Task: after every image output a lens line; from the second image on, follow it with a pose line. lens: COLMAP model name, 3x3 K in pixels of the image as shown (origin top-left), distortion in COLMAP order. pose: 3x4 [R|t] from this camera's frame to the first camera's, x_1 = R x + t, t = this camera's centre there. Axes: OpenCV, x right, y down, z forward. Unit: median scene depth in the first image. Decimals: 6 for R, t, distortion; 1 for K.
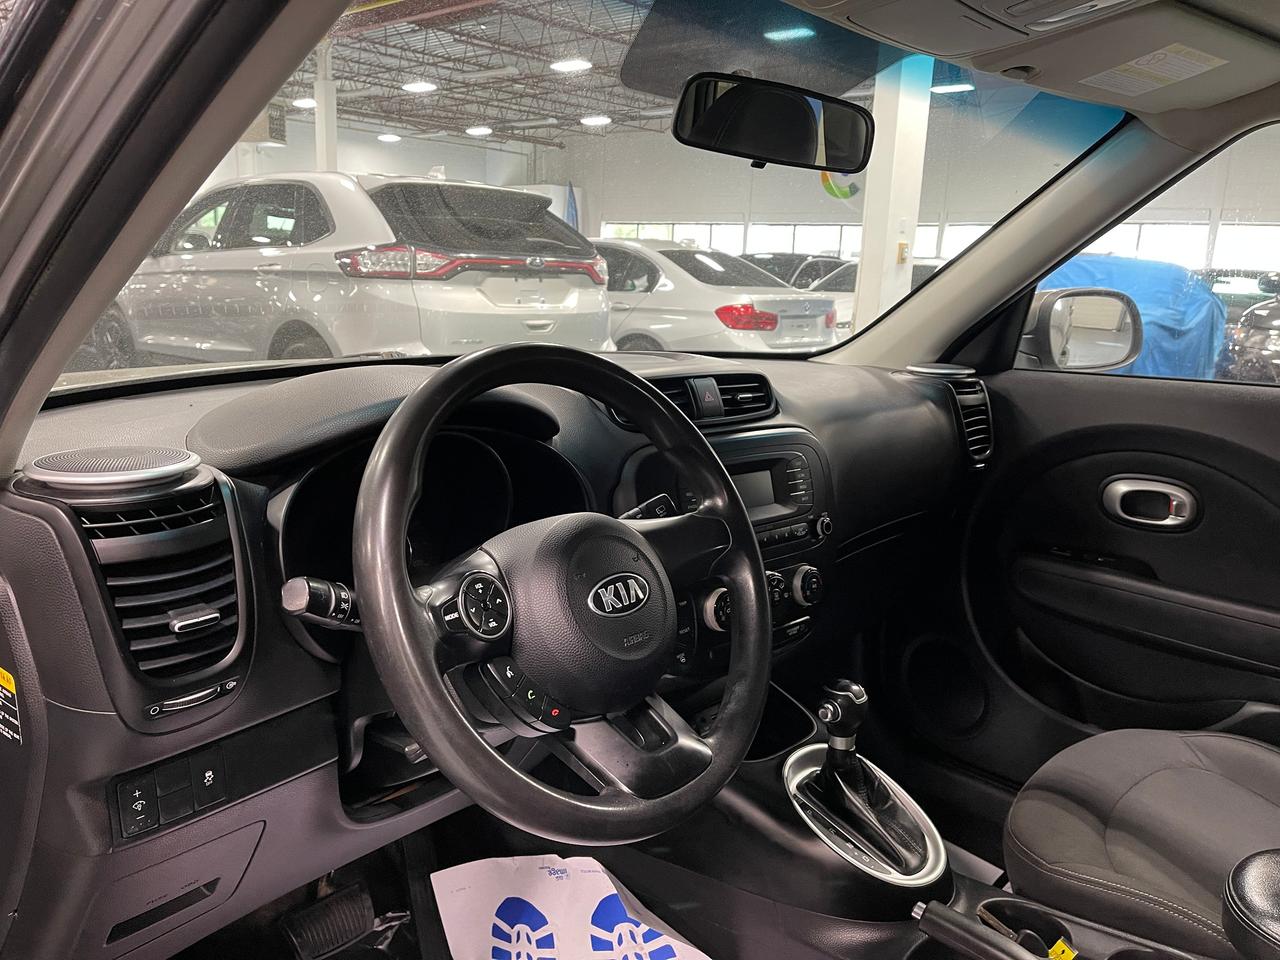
lens RADIAL K [[968.1, 0, 640.0], [0, 968.1, 480.0], [0, 0, 1]] dist [0.057199, -0.084780]
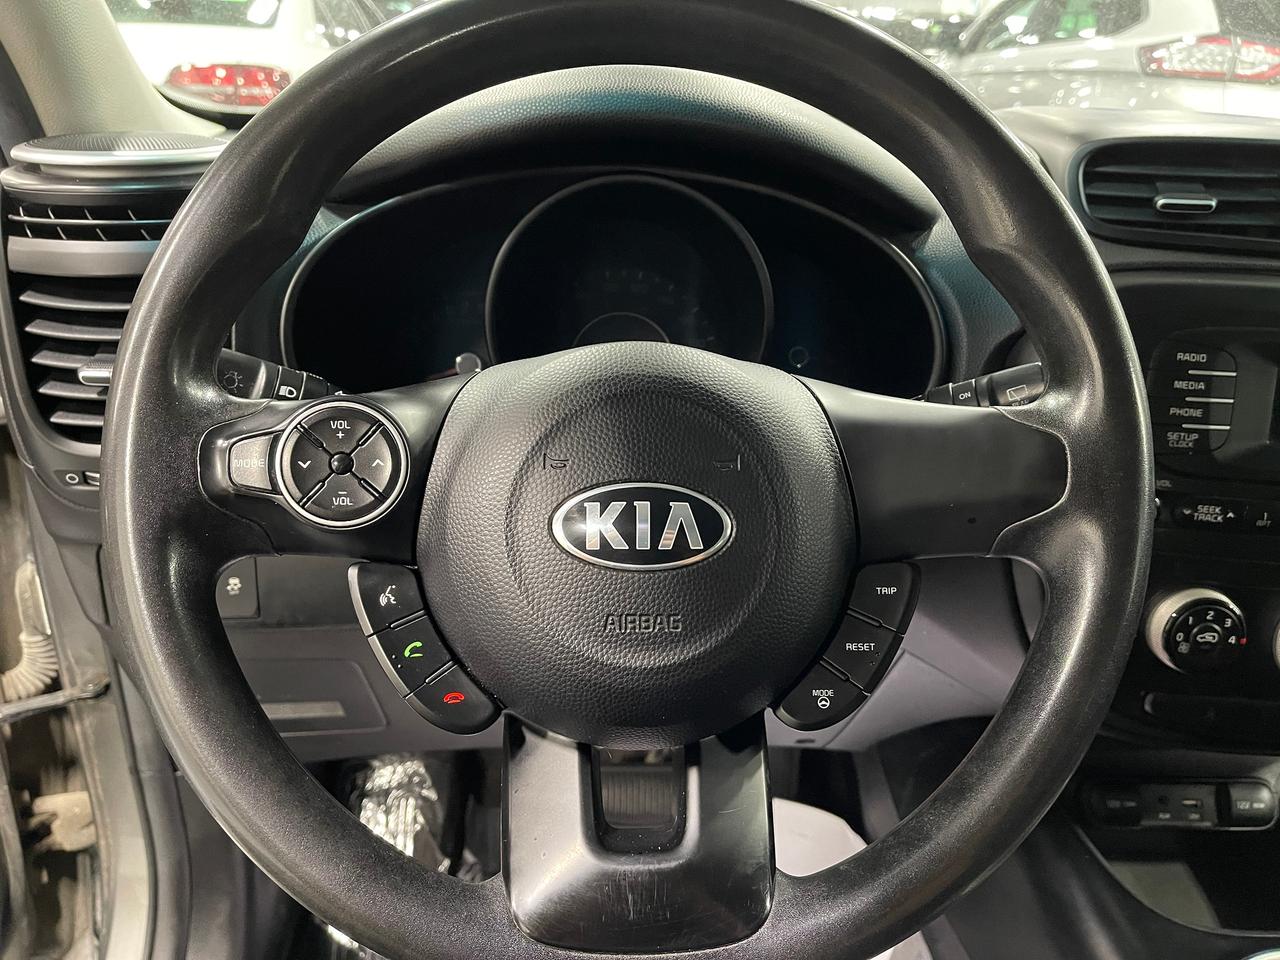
lens RADIAL K [[968.1, 0, 640.0], [0, 968.1, 480.0], [0, 0, 1]] dist [0.057199, -0.084780]
pose [[0.706706, 0.294817, -0.643155, 0.188125], [-0.178771, 0.953956, 0.240851, -0.012538], [0.684549, -0.055234, 0.726871, 0.437099]]
